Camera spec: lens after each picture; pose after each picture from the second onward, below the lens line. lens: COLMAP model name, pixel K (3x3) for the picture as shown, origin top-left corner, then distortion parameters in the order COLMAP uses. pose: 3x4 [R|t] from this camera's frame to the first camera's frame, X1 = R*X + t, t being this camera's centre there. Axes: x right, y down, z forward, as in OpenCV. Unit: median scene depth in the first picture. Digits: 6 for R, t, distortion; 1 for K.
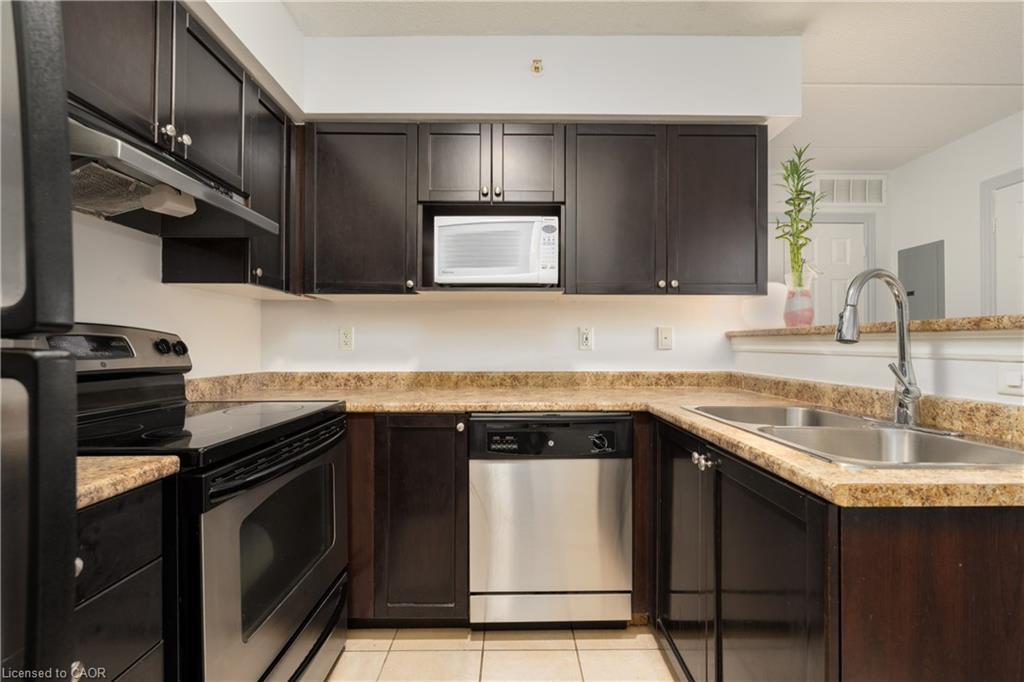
lens RADIAL K [[448.3, 0, 516.4], [0, 448.3, 341.2], [0, 0, 1]] dist [-0.002223, -0.000470]
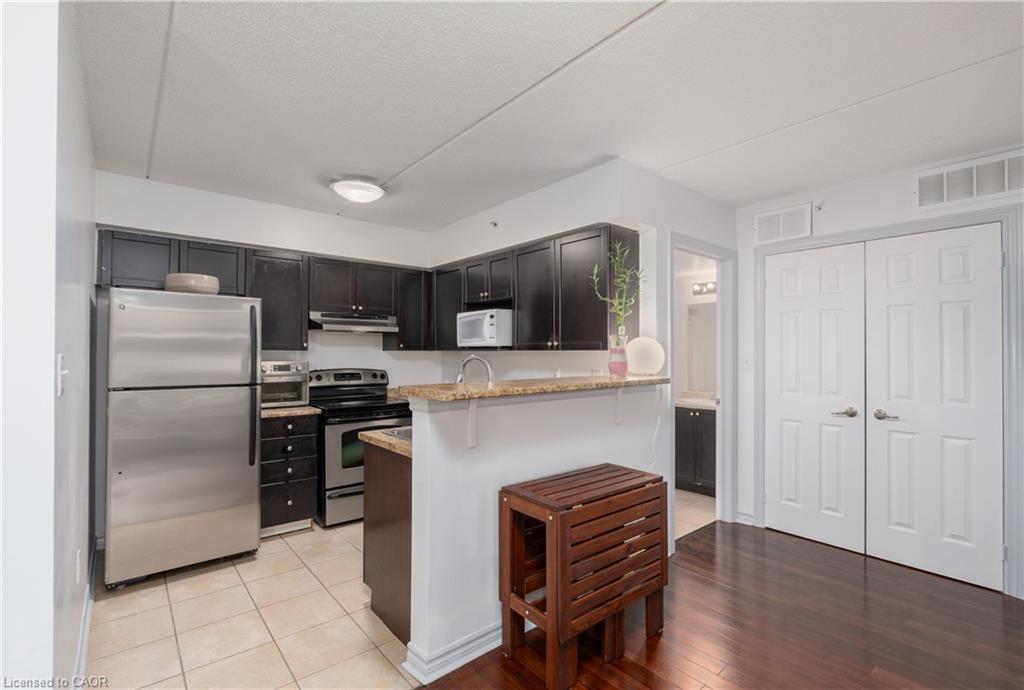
lens RADIAL K [[467.6, 0, 512.0], [0, 467.6, 345.0], [0, 0, 1]] dist [-0.000502, -0.000247]
pose [[0.640270, -0.011542, -0.768063, 1.771331], [0.005075, 0.999929, -0.010795, -0.128290], [0.768133, 0.003013, 0.640283, -0.166270]]
